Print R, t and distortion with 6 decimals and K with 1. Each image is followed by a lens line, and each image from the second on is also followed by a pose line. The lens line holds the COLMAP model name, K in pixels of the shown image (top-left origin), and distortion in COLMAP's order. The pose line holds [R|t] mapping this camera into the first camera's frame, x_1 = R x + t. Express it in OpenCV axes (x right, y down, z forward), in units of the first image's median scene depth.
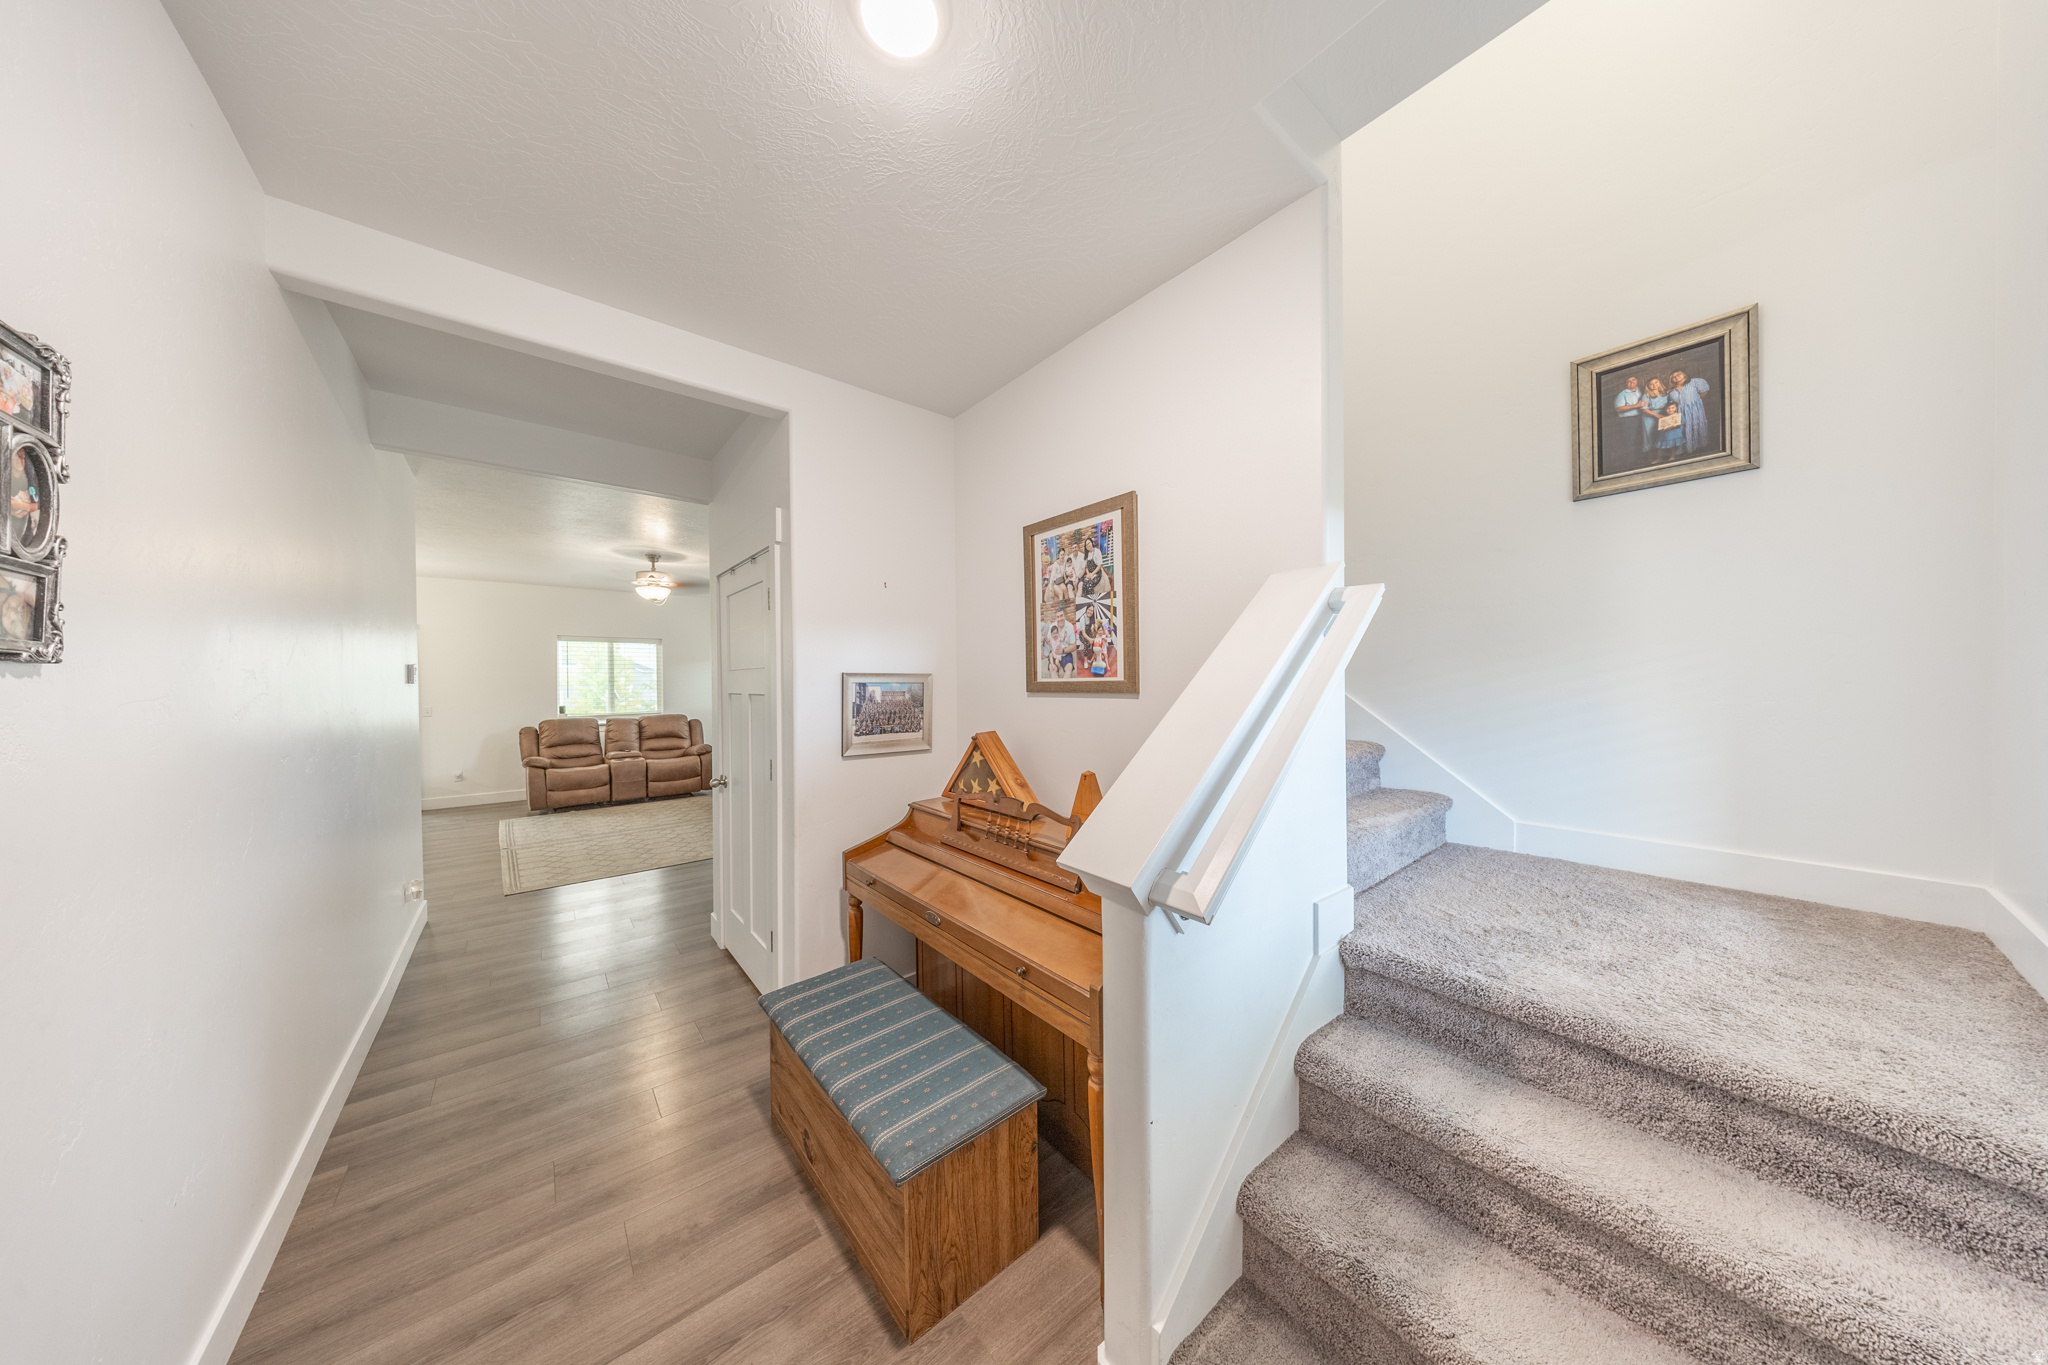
lens RADIAL K [[594.3, 0, 1028.6], [0, 594.3, 681.8], [0, 0, 1]] dist [-0.001569, 0.000314]
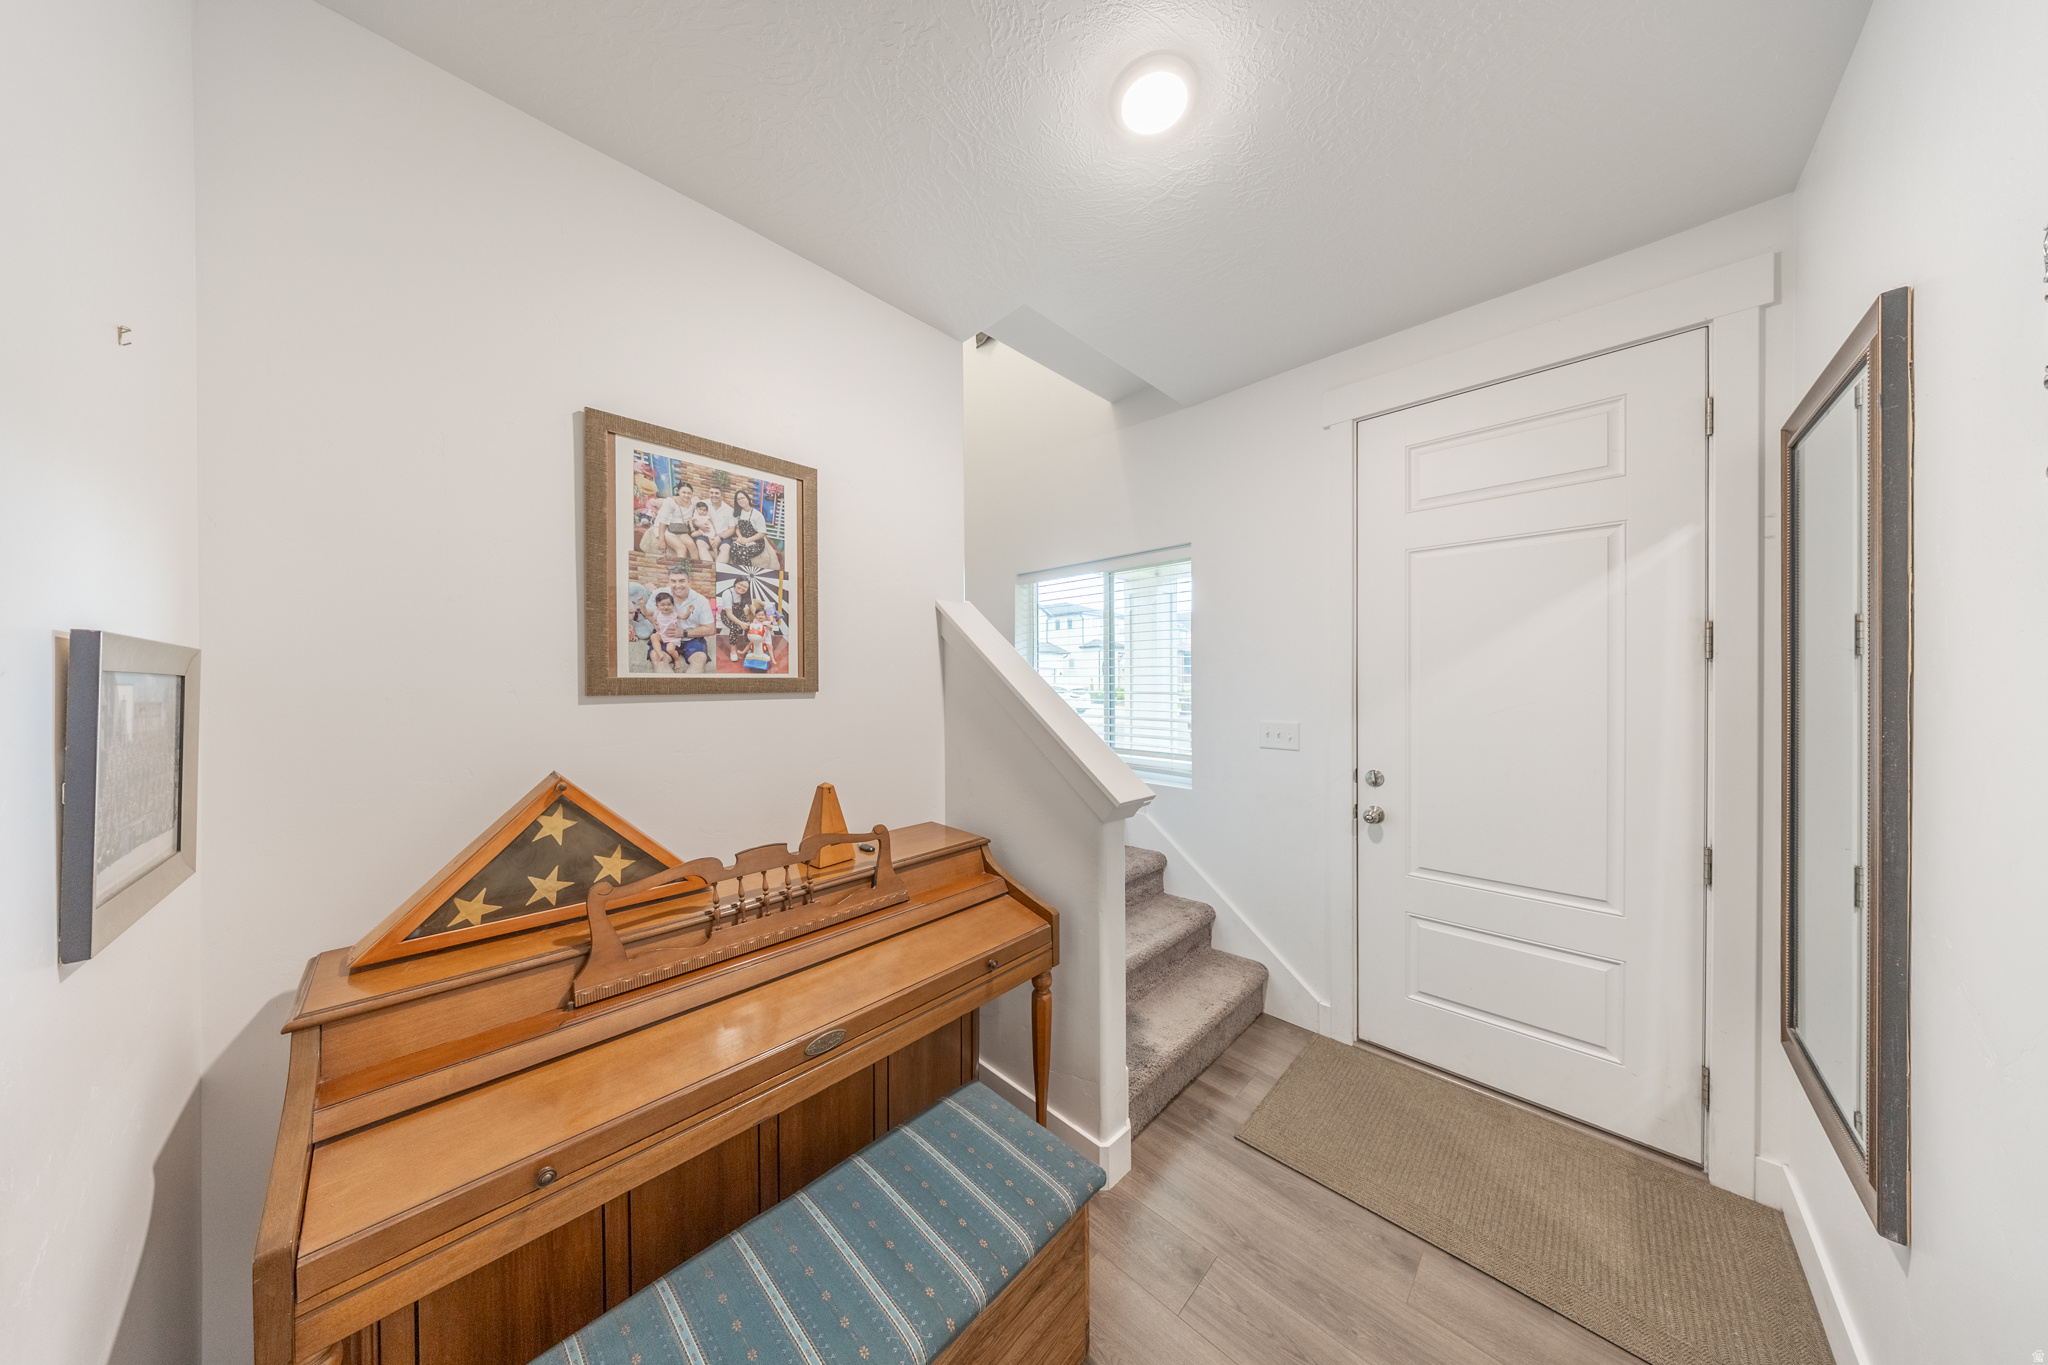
lens RADIAL K [[594.3, 0, 1026.3], [0, 594.3, 681.7], [0, 0, 1]] dist [-0.001569, 0.000314]
pose [[-0.116546, 0.007866, 0.993154, -0.692343], [0.001571, 0.999969, -0.007736, 0.010355], [-0.993184, 0.000659, -0.116554, 0.716809]]
